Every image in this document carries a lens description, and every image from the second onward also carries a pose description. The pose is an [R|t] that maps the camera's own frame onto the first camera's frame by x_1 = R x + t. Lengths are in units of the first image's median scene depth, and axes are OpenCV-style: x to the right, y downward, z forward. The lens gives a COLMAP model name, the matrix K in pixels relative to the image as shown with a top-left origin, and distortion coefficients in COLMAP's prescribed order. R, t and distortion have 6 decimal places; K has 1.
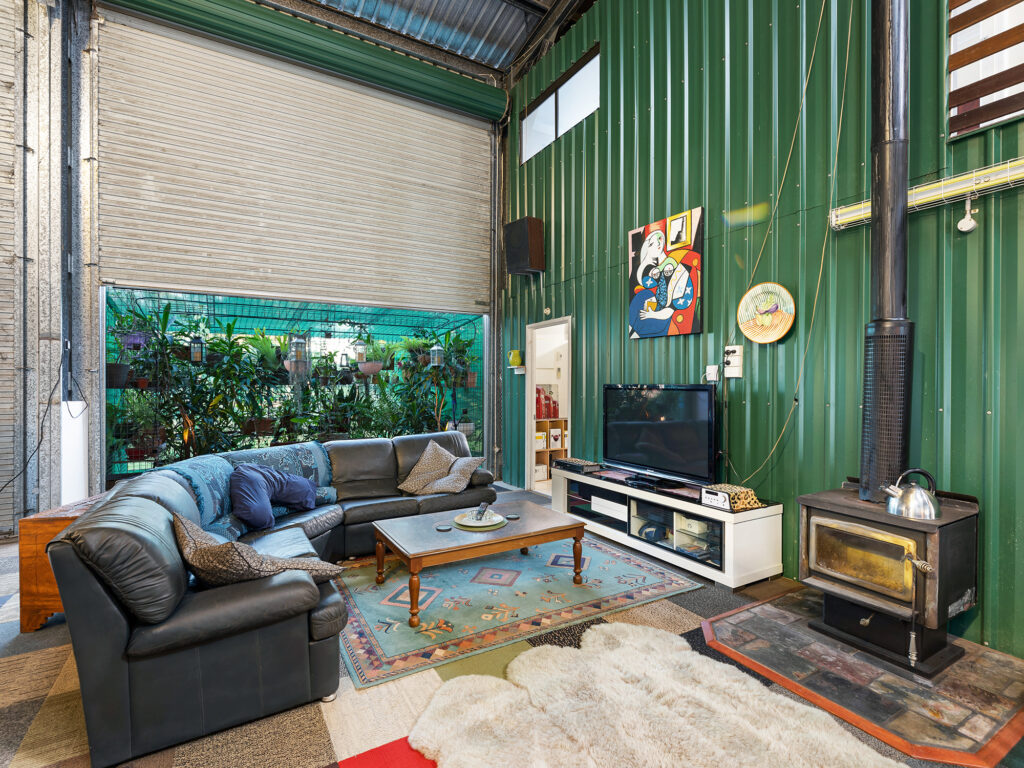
lens RADIAL K [[507.9, 0, 515.0], [0, 507.9, 380.3], [0, 0, 1]] dist [-0.003404, -0.000107]
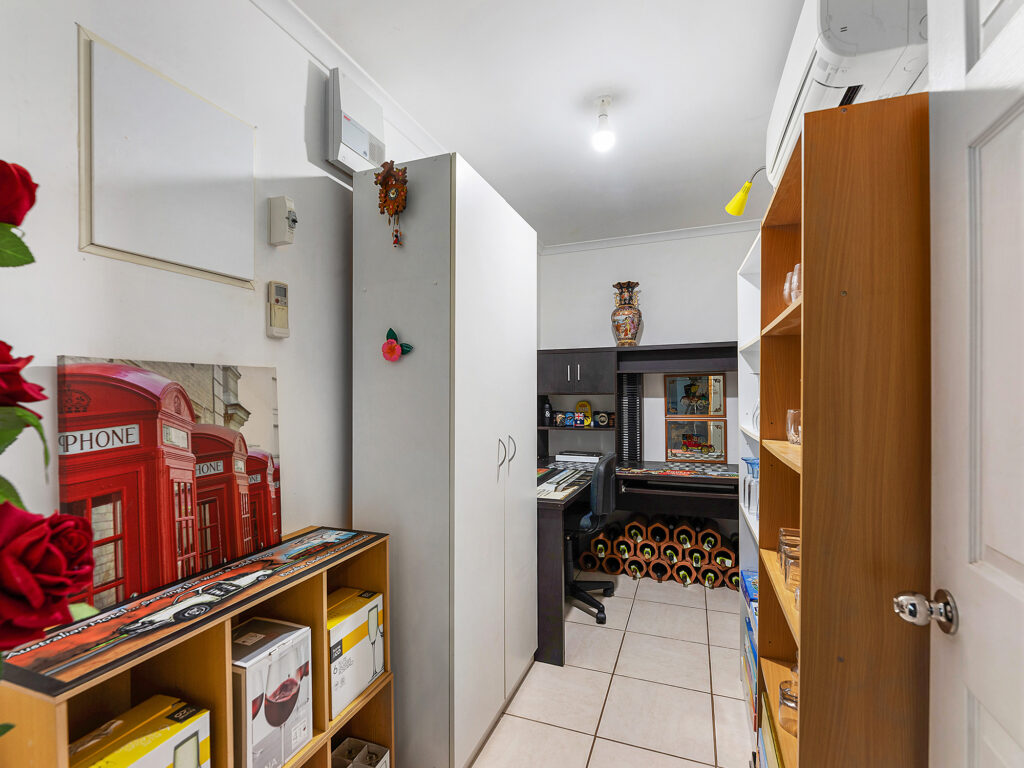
lens RADIAL K [[470.7, 0, 514.5], [0, 470.7, 387.2], [0, 0, 1]] dist [-0.000459, 0.000208]
pose [[0.780389, -0.001226, 0.625293, 0.054698], [0.003930, 0.999988, -0.002945, 0.020475], [-0.625282, 0.004756, 0.780385, 1.002657]]
